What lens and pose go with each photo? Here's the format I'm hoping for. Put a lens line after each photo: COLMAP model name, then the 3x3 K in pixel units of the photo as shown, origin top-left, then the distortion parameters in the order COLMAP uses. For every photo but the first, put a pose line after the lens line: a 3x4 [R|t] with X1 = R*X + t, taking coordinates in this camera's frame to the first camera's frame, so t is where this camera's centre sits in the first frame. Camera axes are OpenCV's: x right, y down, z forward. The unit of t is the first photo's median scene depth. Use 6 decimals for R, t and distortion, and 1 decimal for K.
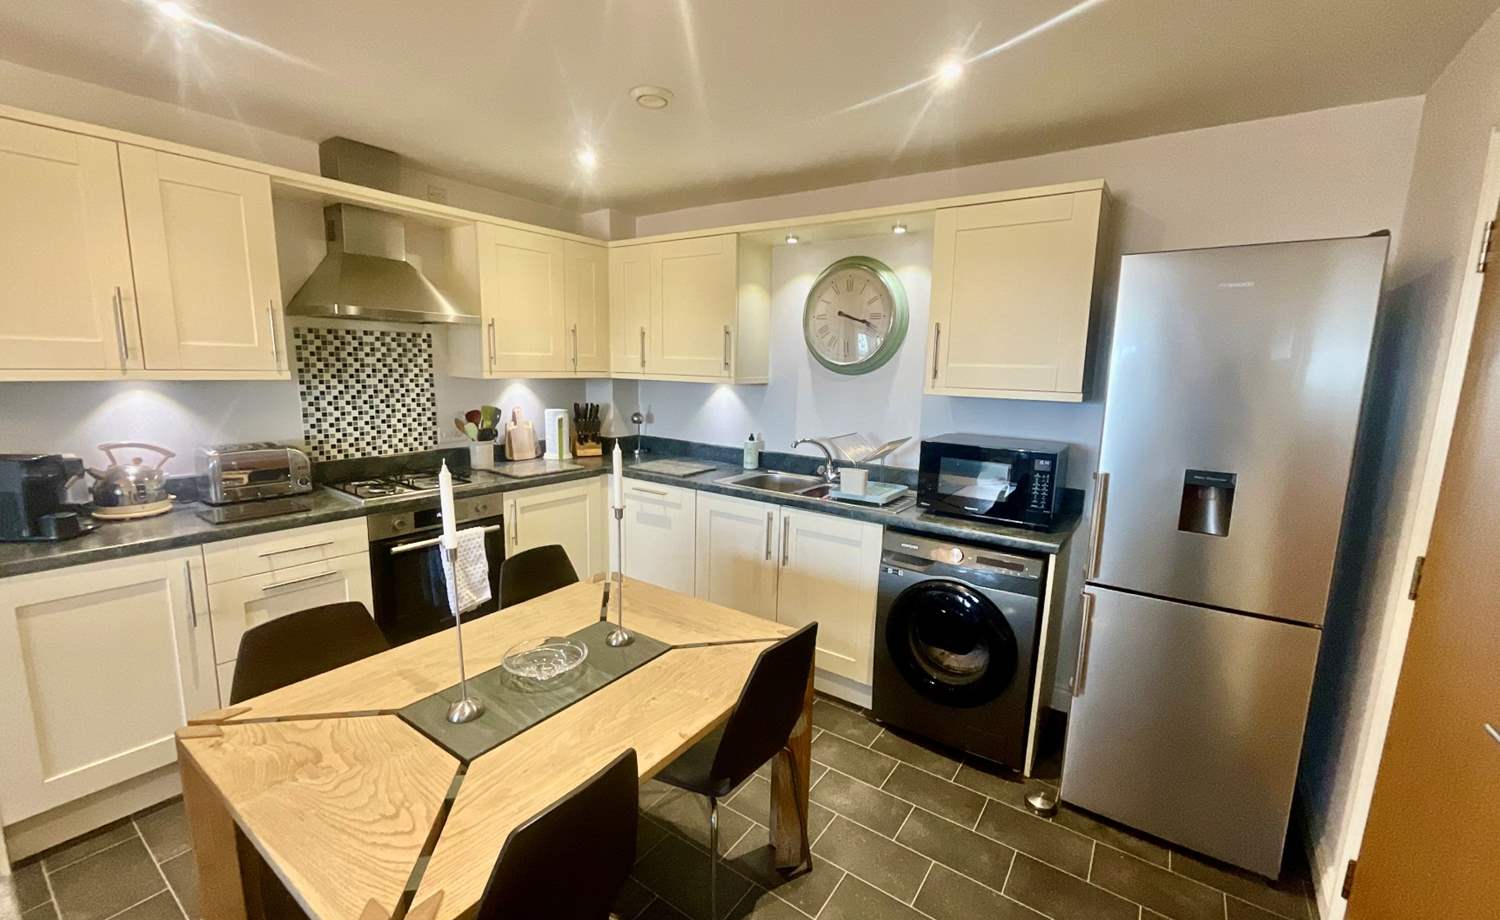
lens RADIAL K [[605.9, 0, 746.7], [0, 605.9, 458.8], [0, 0, 1]] dist [-0.004181, 0.000150]
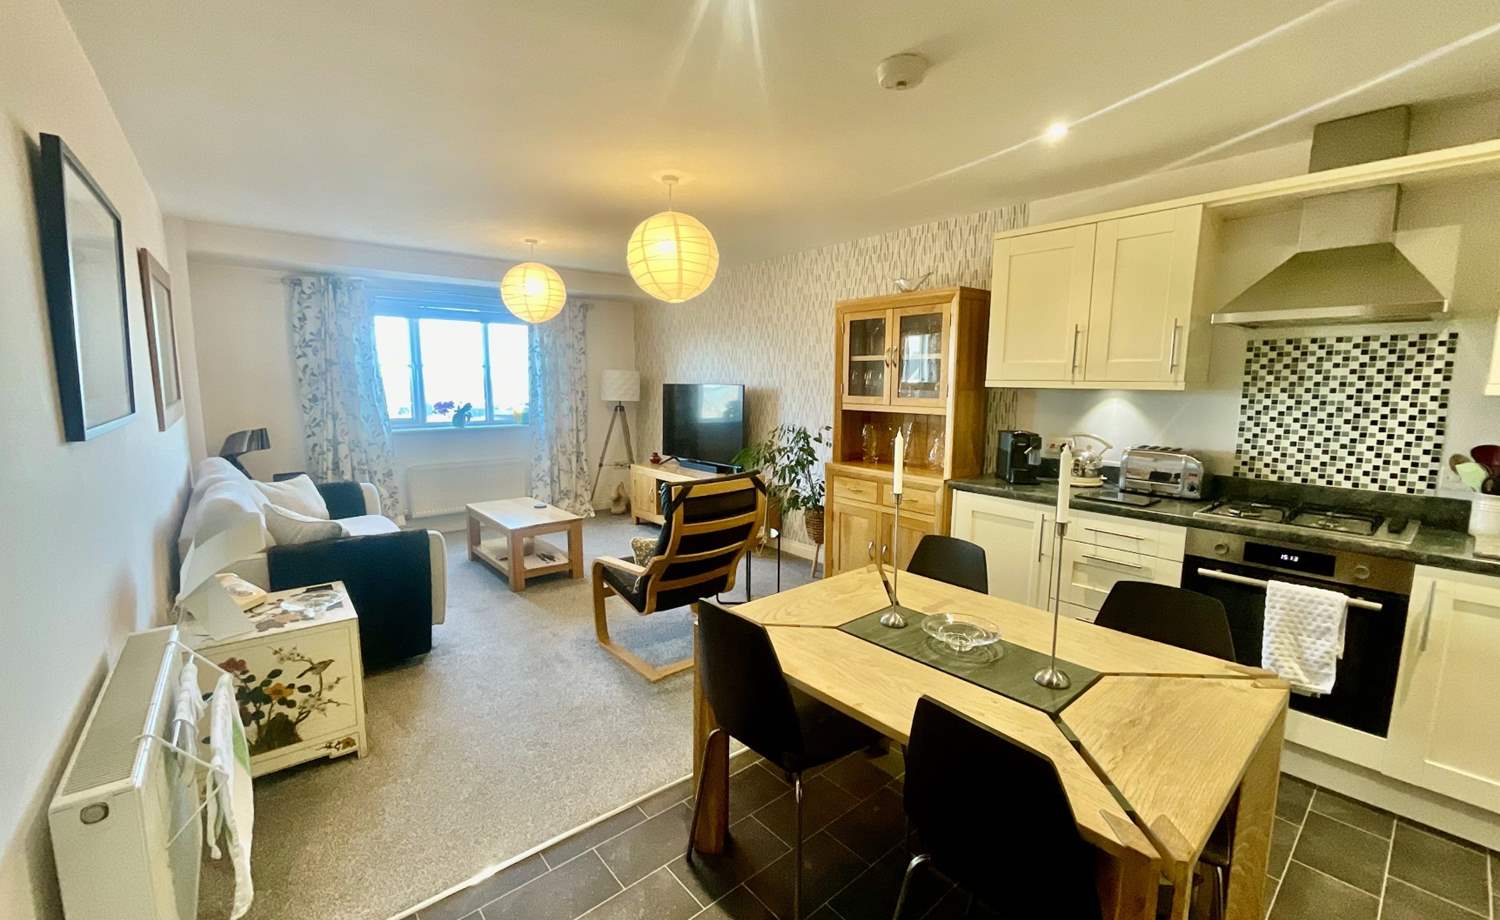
lens RADIAL K [[605.9, 0, 750.9], [0, 605.9, 465.1], [0, 0, 1]] dist [-0.004181, 0.000150]
pose [[-0.250004, 0.109511, -0.962032, 0.413773], [-0.162398, 0.974766, 0.153163, -0.033999], [0.954529, 0.194523, -0.225911, 0.450144]]
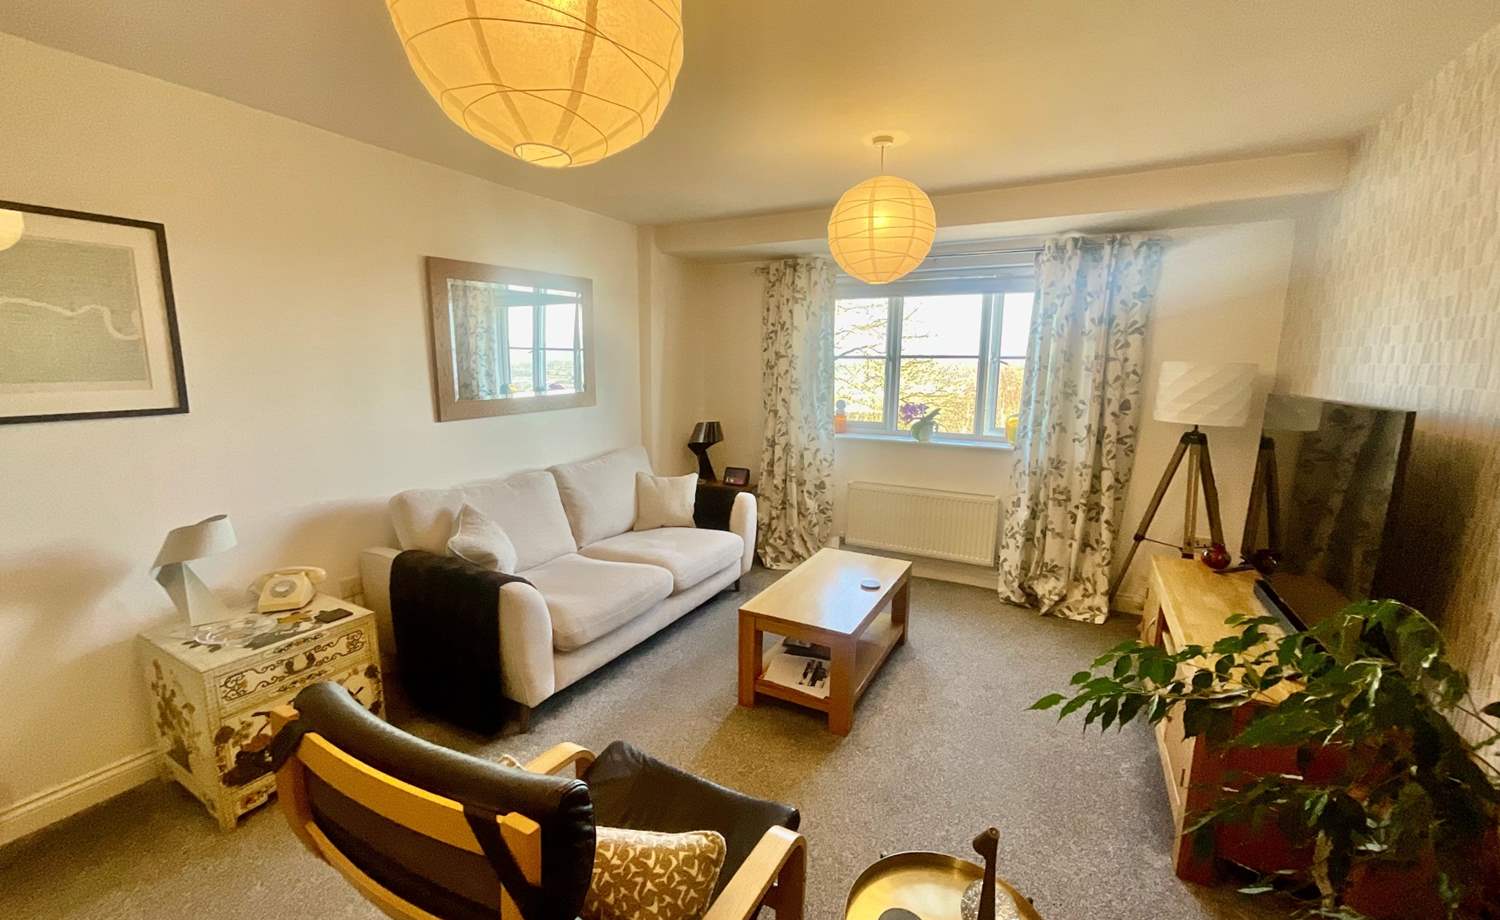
lens RADIAL K [[605.9, 0, 752.6], [0, 605.9, 462.9], [0, 0, 1]] dist [-0.004181, 0.000150]
pose [[-0.991809, -0.015334, -0.126803, -0.711253], [-0.054147, 0.949622, 0.308684, -0.075765], [0.115682, 0.313022, -0.942674, 0.419164]]
